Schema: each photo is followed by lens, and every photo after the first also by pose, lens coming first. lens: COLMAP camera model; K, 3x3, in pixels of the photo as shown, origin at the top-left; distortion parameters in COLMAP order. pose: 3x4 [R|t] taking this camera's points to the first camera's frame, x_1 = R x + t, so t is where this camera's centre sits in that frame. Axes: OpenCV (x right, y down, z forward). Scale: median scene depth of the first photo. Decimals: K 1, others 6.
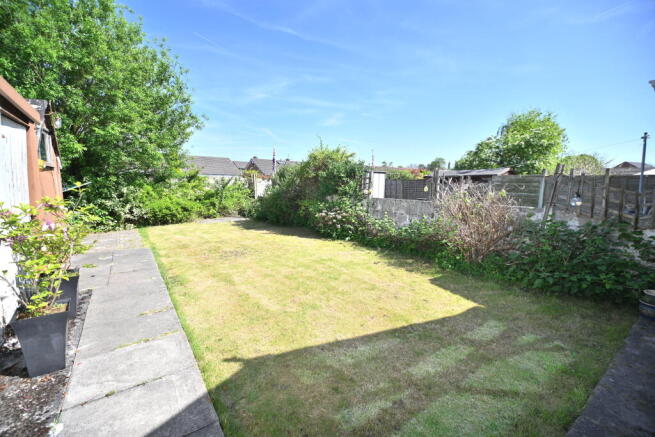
lens RADIAL K [[282.1, 0, 330.1], [0, 282.1, 218.3], [0, 0, 1]] dist [0.003729, -0.000233]
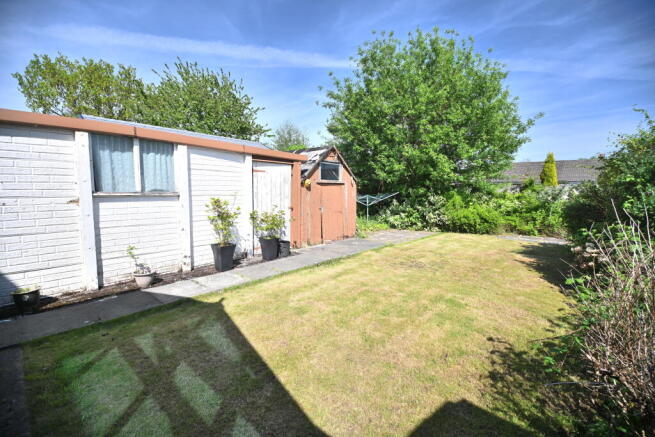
lens RADIAL K [[283.5, 0, 329.6], [0, 283.5, 215.3], [0, 0, 1]] dist [0.016359, -0.000267]
pose [[0.217458, 0.082961, -0.972538, 0.365500], [-0.127088, 0.990306, 0.056060, -0.042885], [0.967761, 0.111407, 0.225893, 0.314736]]
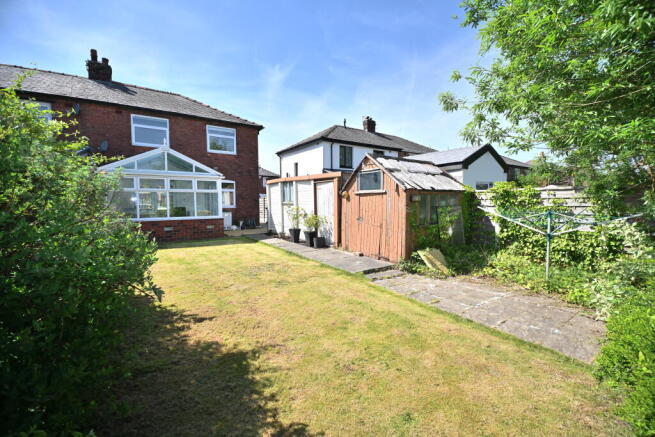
lens RADIAL K [[283.5, 0, 329.6], [0, 283.5, 215.3], [0, 0, 1]] dist [0.016359, -0.000267]
pose [[-0.999414, -0.008918, 0.033046, -0.418735], [-0.003061, 0.984883, 0.173194, -0.170546], [-0.034091, 0.172992, -0.984333, 1.315417]]
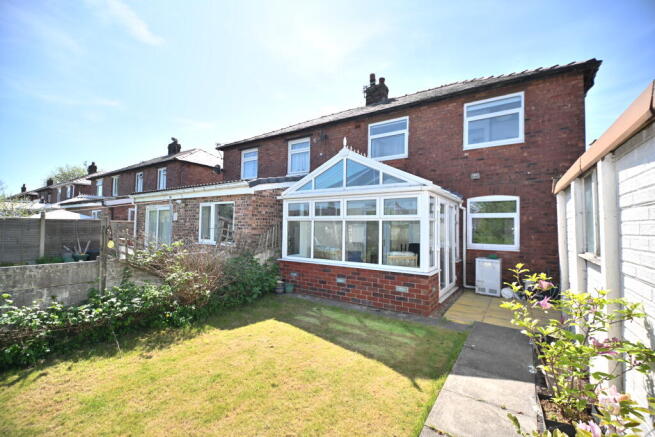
lens RADIAL K [[282.1, 0, 330.1], [0, 282.1, 218.3], [0, 0, 1]] dist [0.003729, -0.000233]
pose [[-0.342055, 0.013606, 0.939581, -0.383649], [0.099582, 0.994789, 0.021848, -0.087404], [-0.934388, 0.101039, -0.341628, 0.462712]]
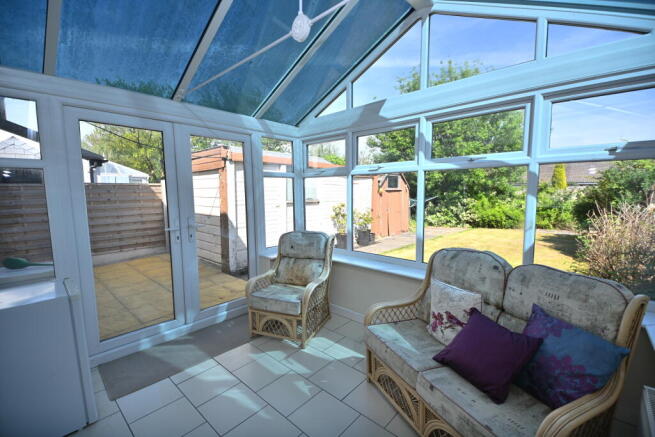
lens RADIAL K [[282.1, 0, 330.1], [0, 282.1, 218.3], [0, 0, 1]] dist [0.003729, -0.000233]
pose [[0.197998, 0.079114, -0.977004, 0.584420], [-0.110045, 0.992230, 0.058045, -0.017591], [0.974005, 0.096022, 0.205166, 0.026238]]
